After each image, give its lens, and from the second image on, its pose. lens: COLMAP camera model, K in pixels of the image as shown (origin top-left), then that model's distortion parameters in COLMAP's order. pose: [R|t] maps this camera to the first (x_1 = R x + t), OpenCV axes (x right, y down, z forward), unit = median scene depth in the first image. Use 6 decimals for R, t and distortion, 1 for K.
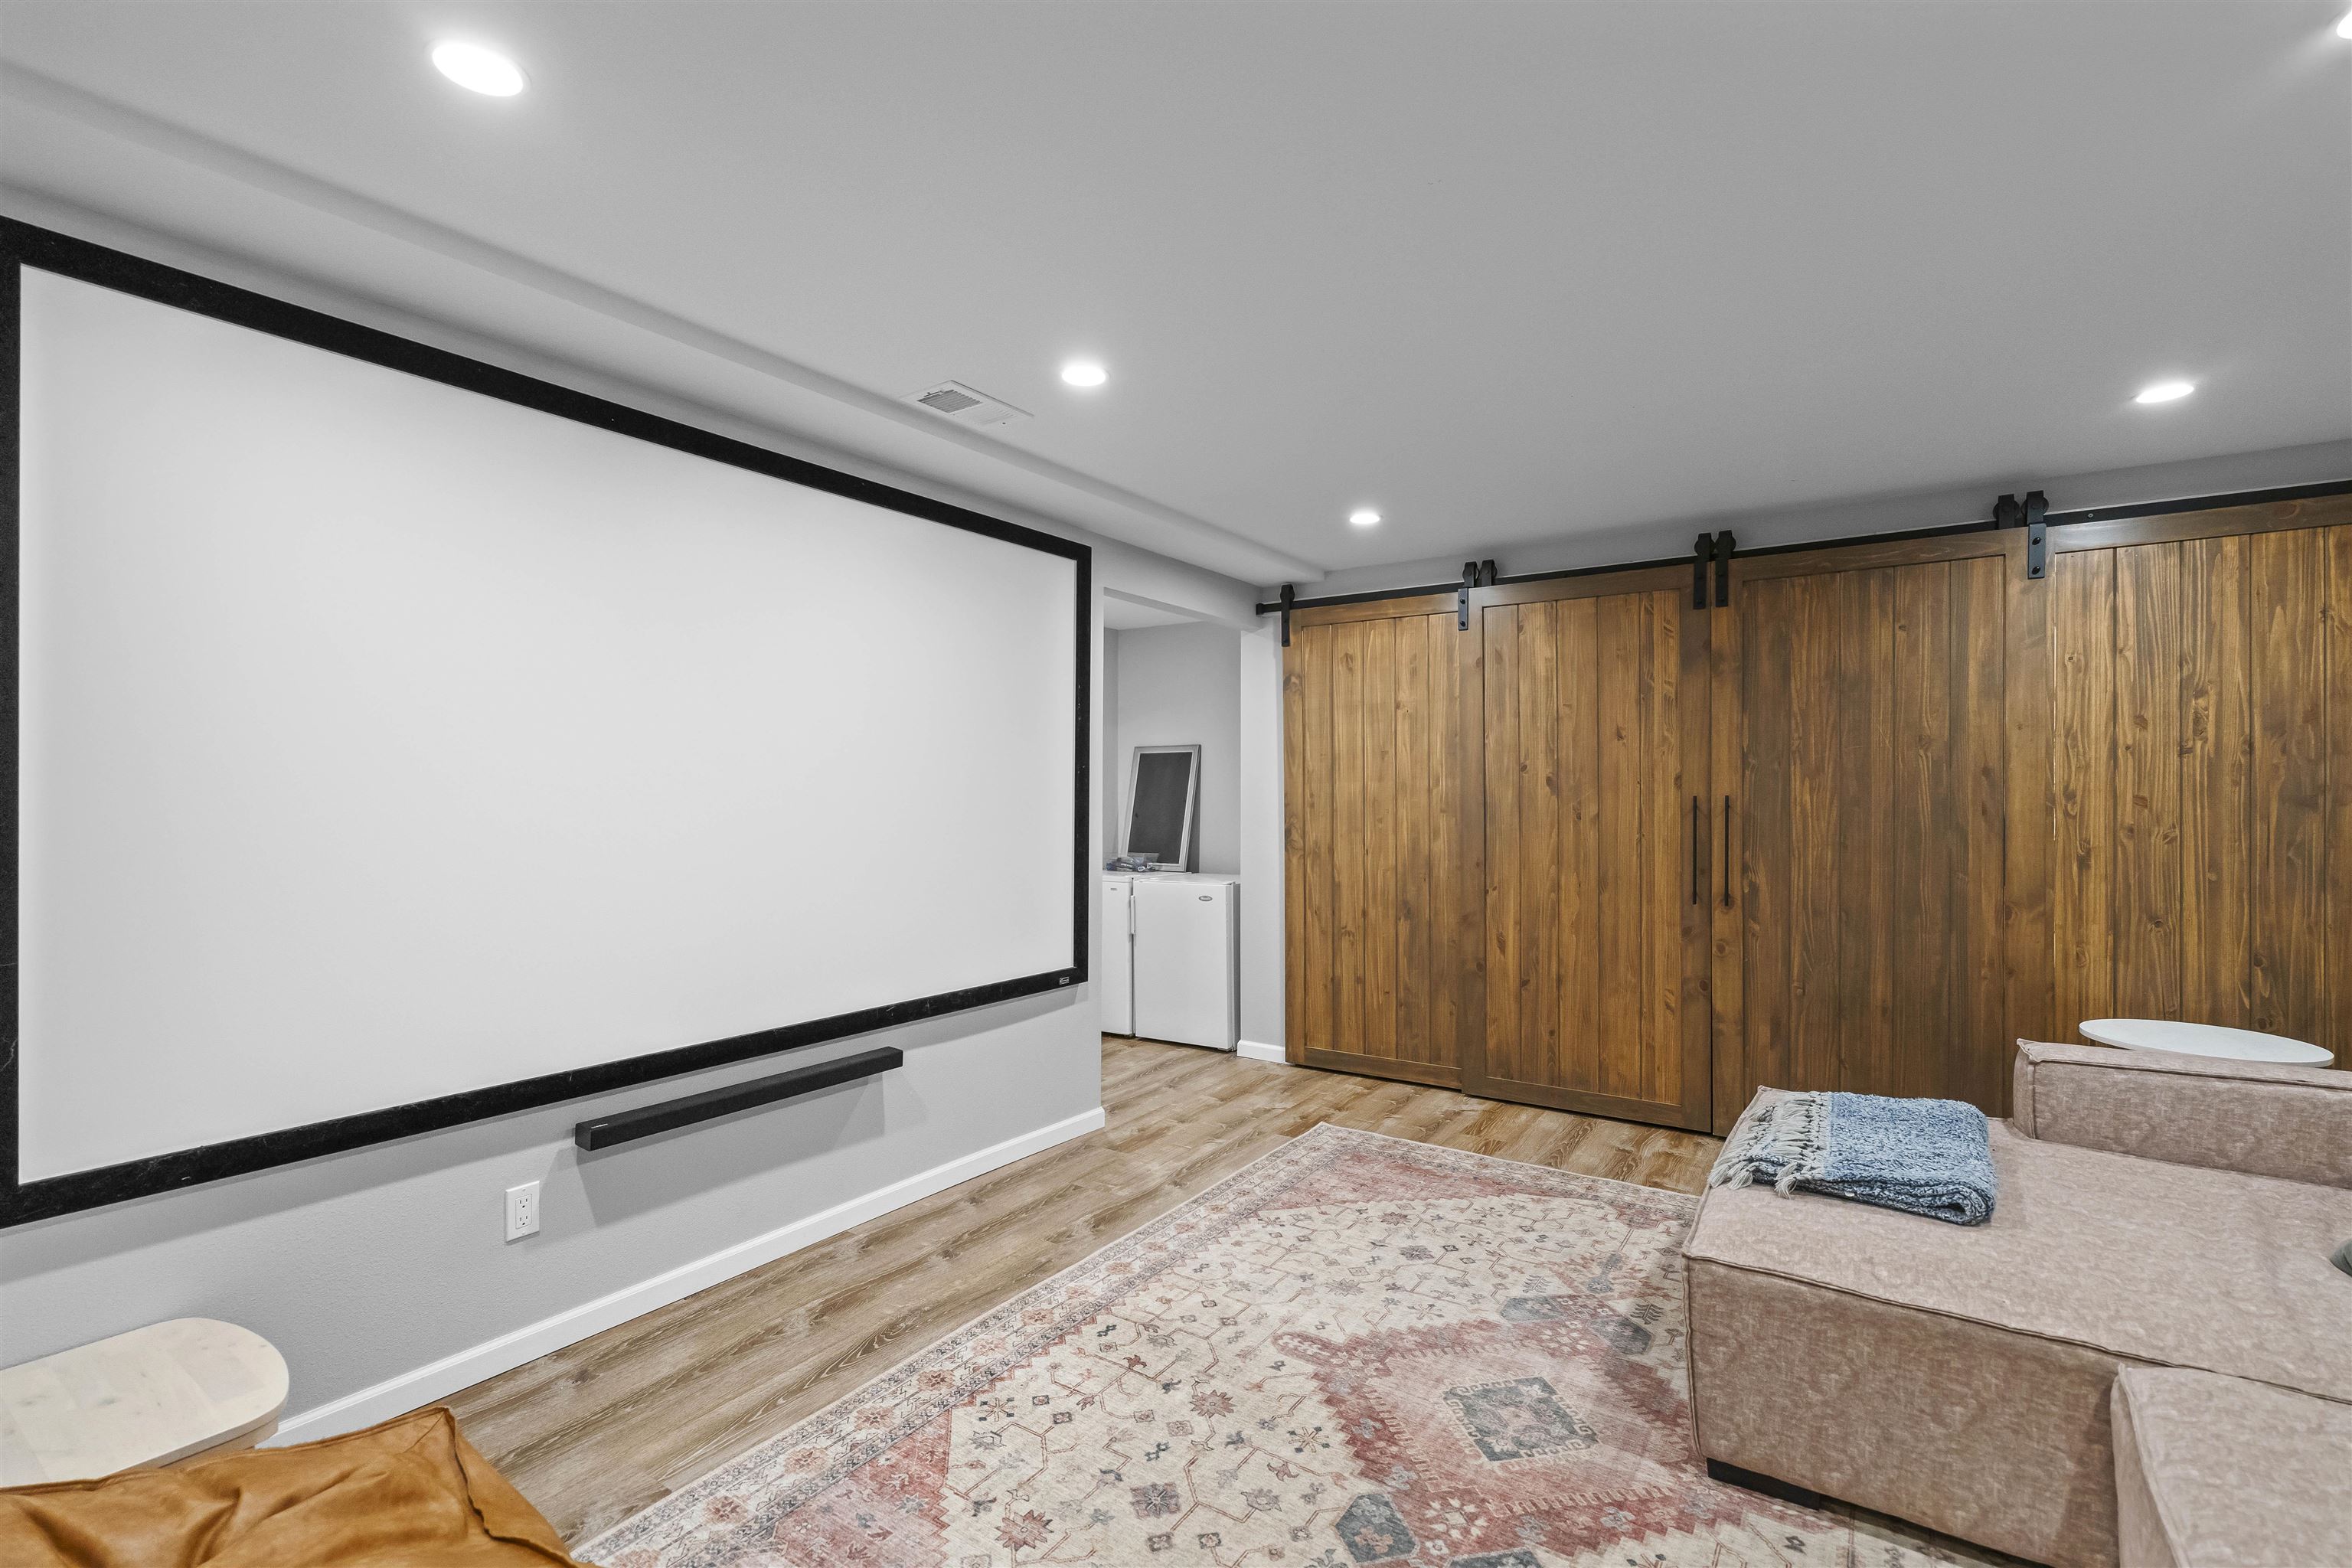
lens RADIAL K [[1031.1, 0, 1175.1], [0, 1031.1, 797.7], [0, 0, 1]] dist [-0.003799, 0.001000]
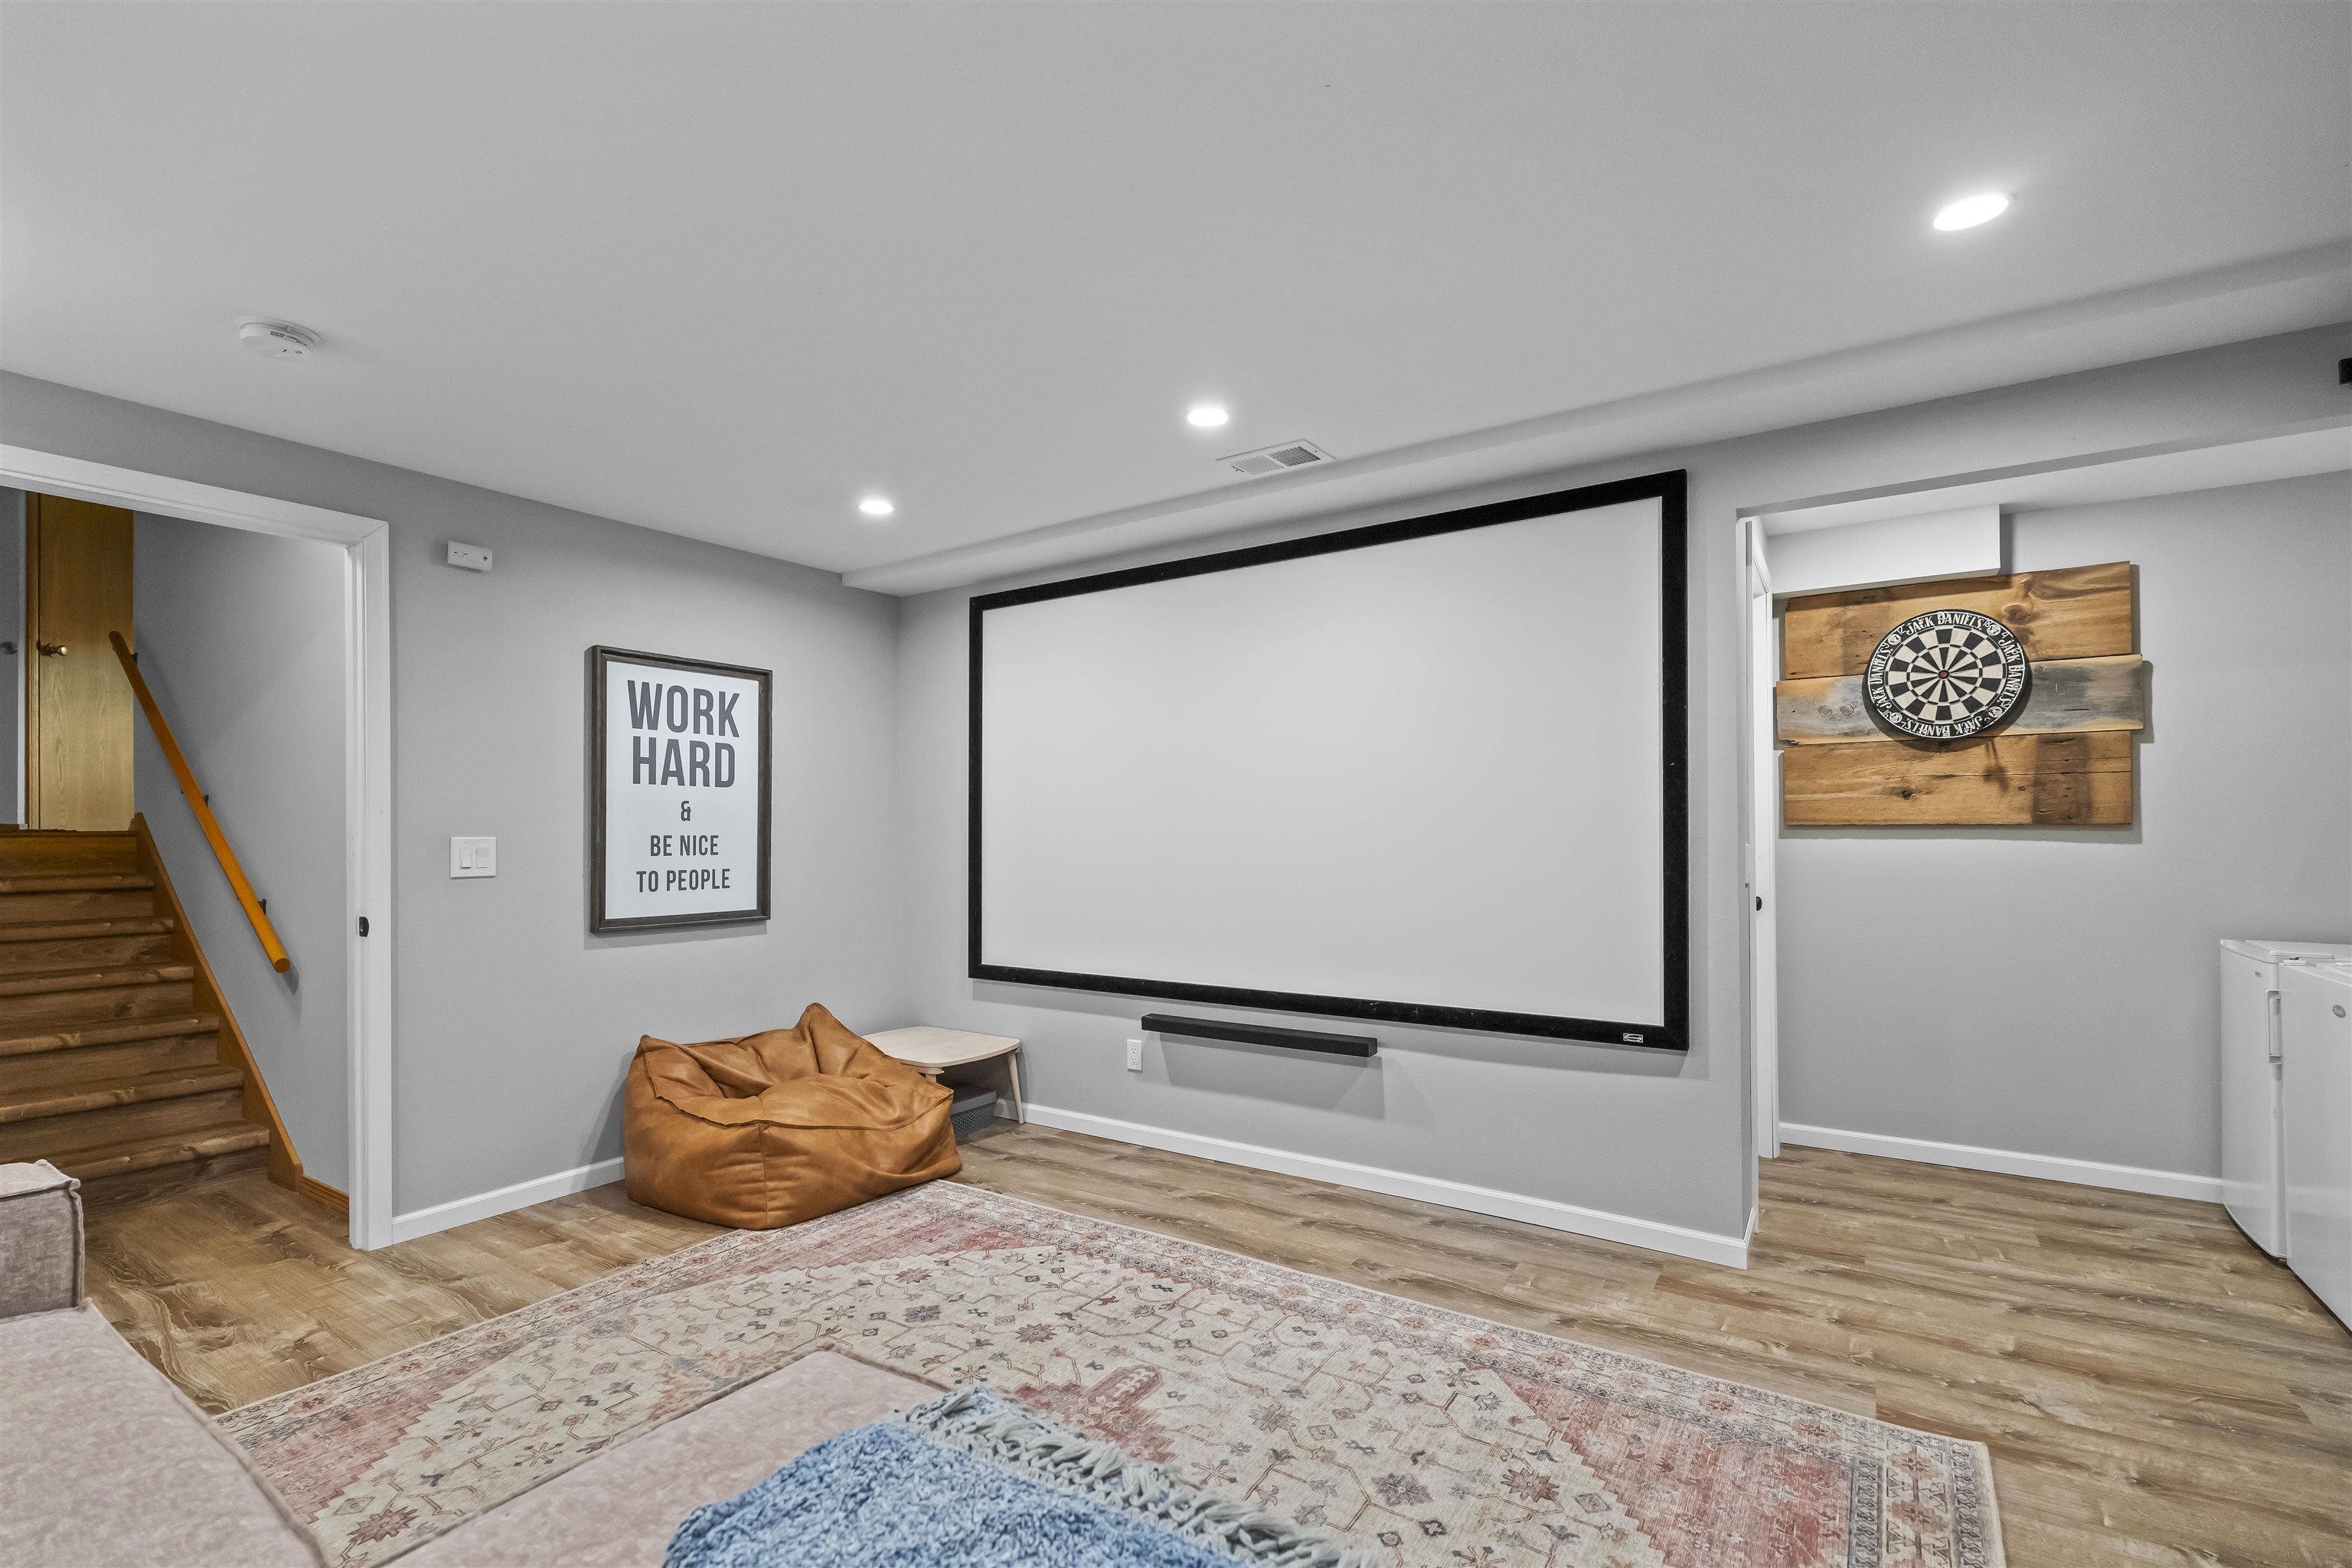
lens RADIAL K [[1031.1, 0, 1184.6], [0, 1031.1, 825.5], [0, 0, 1]] dist [-0.003799, 0.001000]
pose [[0.028235, -0.003126, -0.999596, 0.881349], [0.006506, 0.999975, -0.002943, 0.020382], [0.999580, -0.006421, 0.028254, 0.842514]]
